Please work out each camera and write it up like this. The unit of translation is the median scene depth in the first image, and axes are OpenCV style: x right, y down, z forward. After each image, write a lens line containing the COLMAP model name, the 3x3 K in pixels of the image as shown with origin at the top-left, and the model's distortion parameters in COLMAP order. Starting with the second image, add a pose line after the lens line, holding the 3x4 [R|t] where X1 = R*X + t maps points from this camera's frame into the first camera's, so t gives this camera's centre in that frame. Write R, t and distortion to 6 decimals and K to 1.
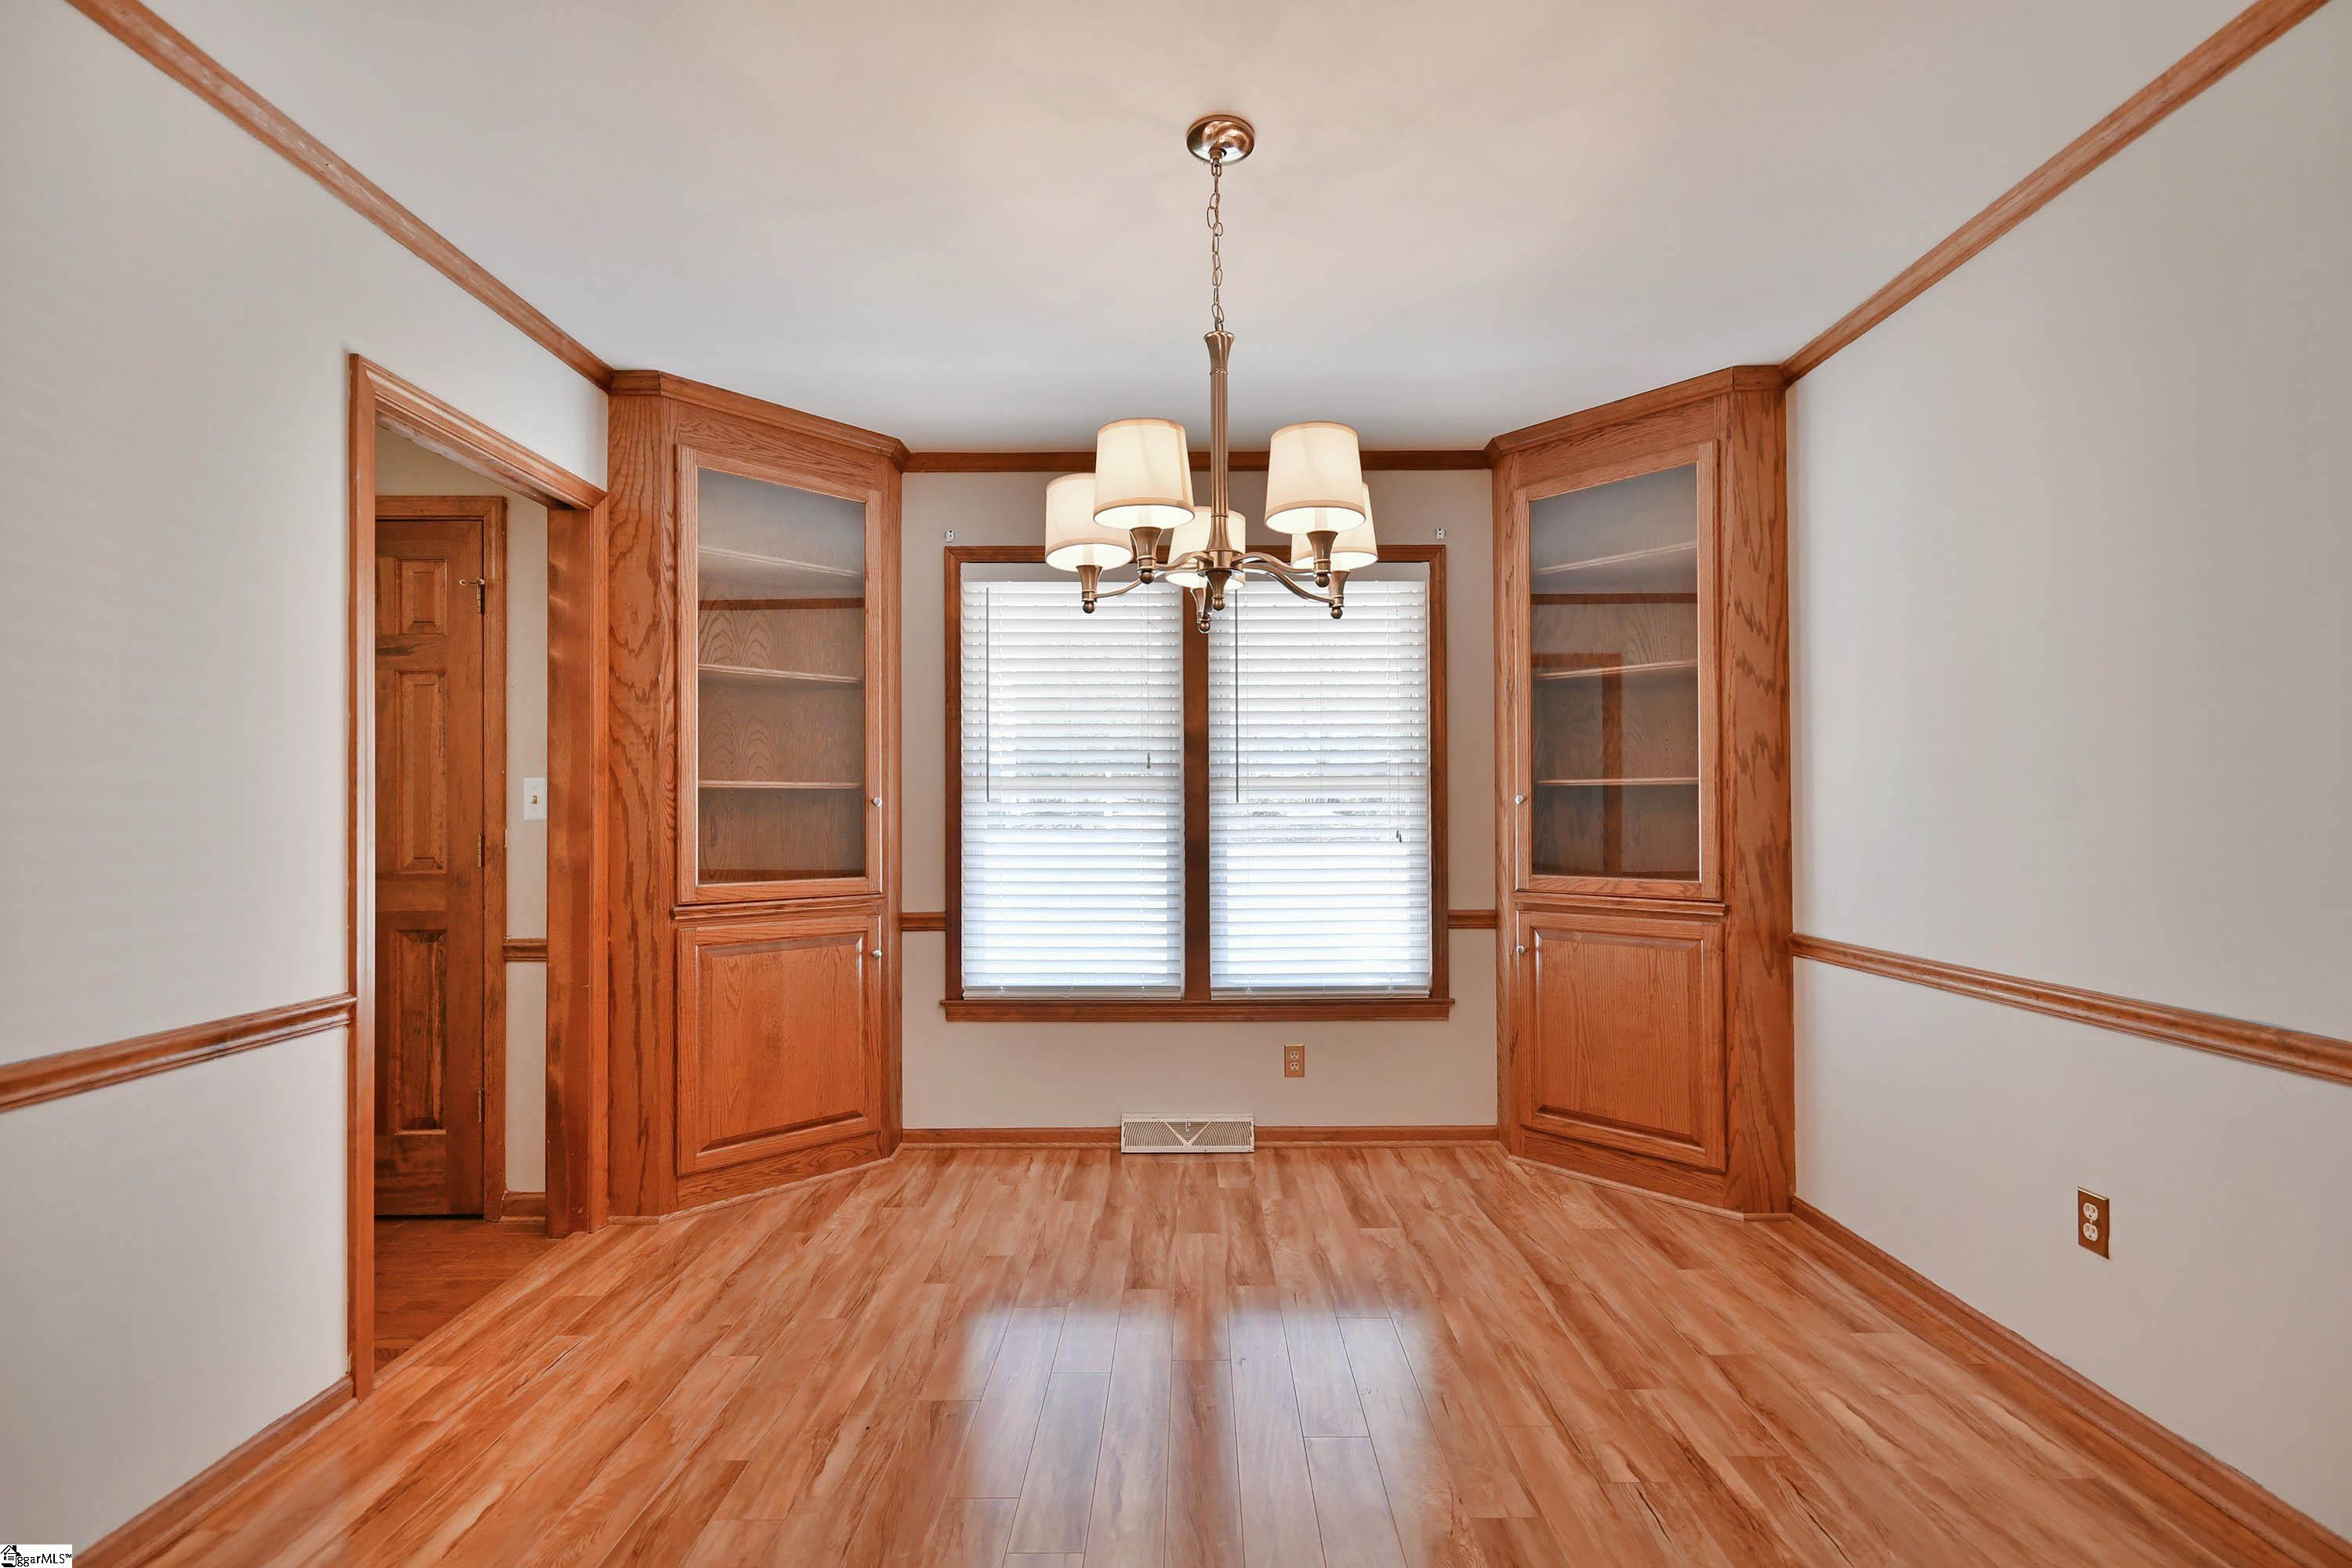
lens RADIAL K [[1043.7, 0, 1184.1], [0, 1043.7, 793.9], [0, 0, 1]] dist [0.018244, -0.014381]
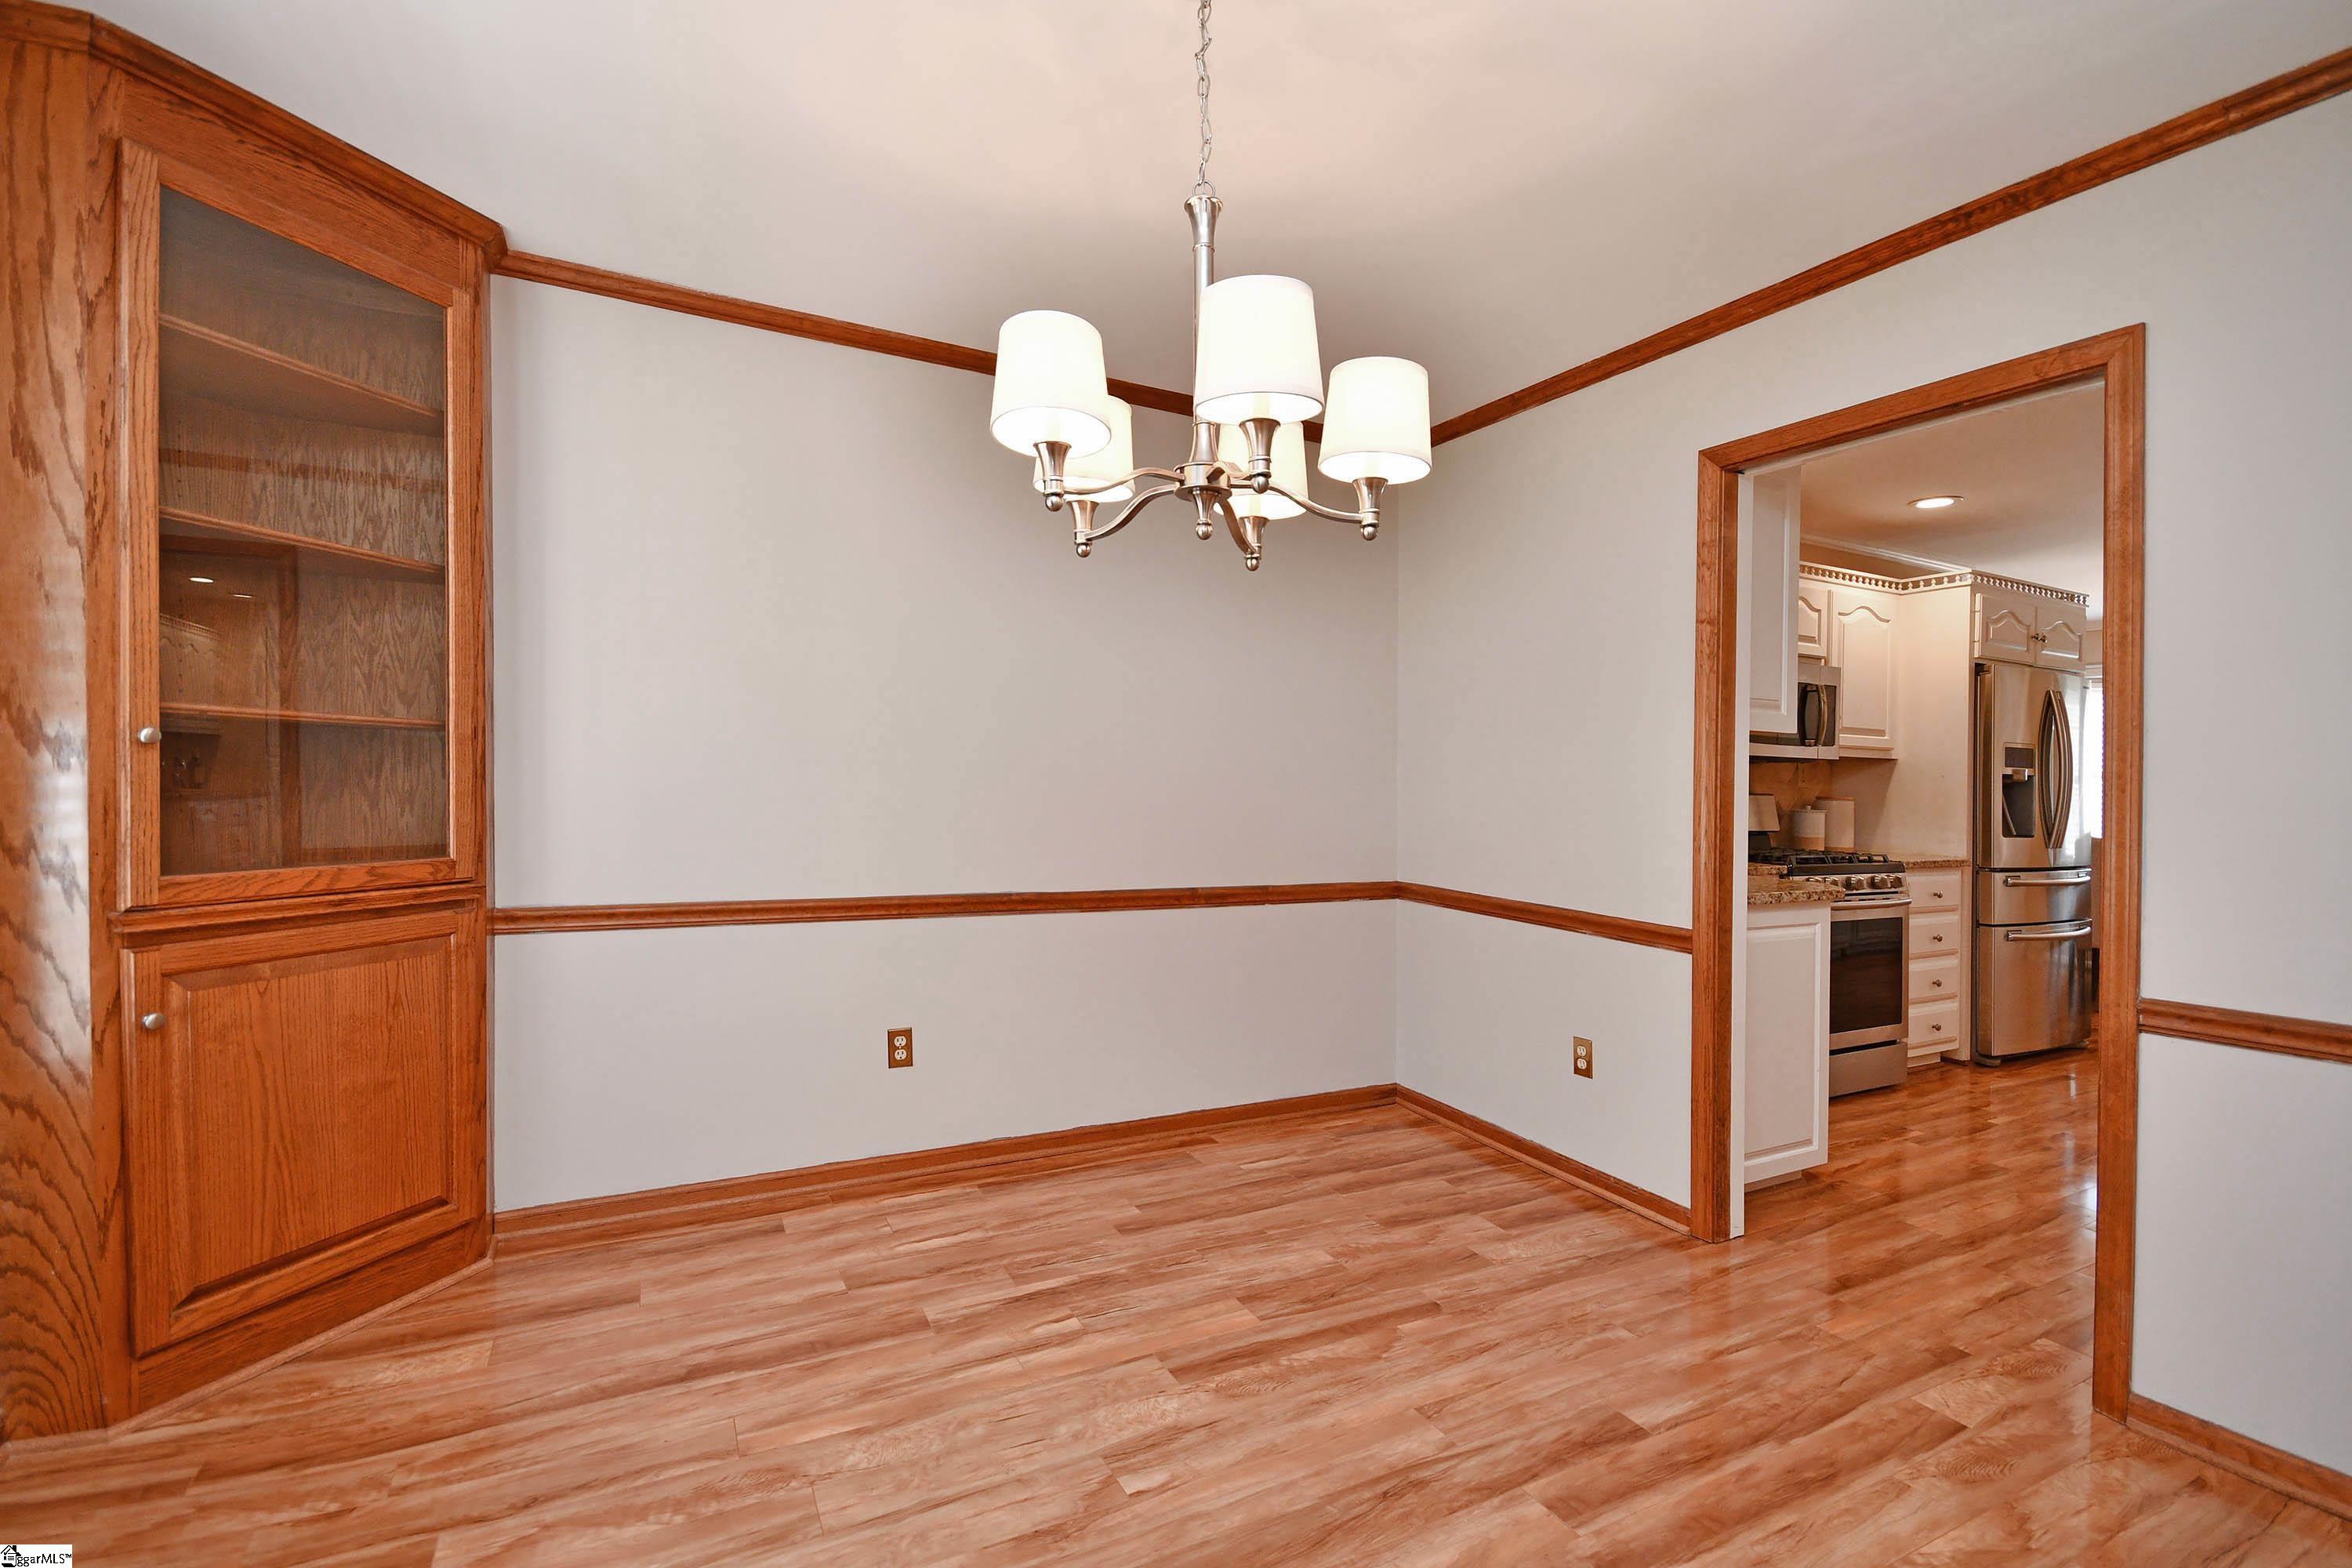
lens RADIAL K [[1043.7, 0, 1184.1], [0, 1043.7, 793.9], [0, 0, 1]] dist [0.018244, -0.014381]
pose [[-0.467649, -0.013459, 0.883812, -0.548831], [-0.033431, 0.999438, -0.002470, 0.029077], [-0.883282, -0.030702, -0.467836, 1.147975]]
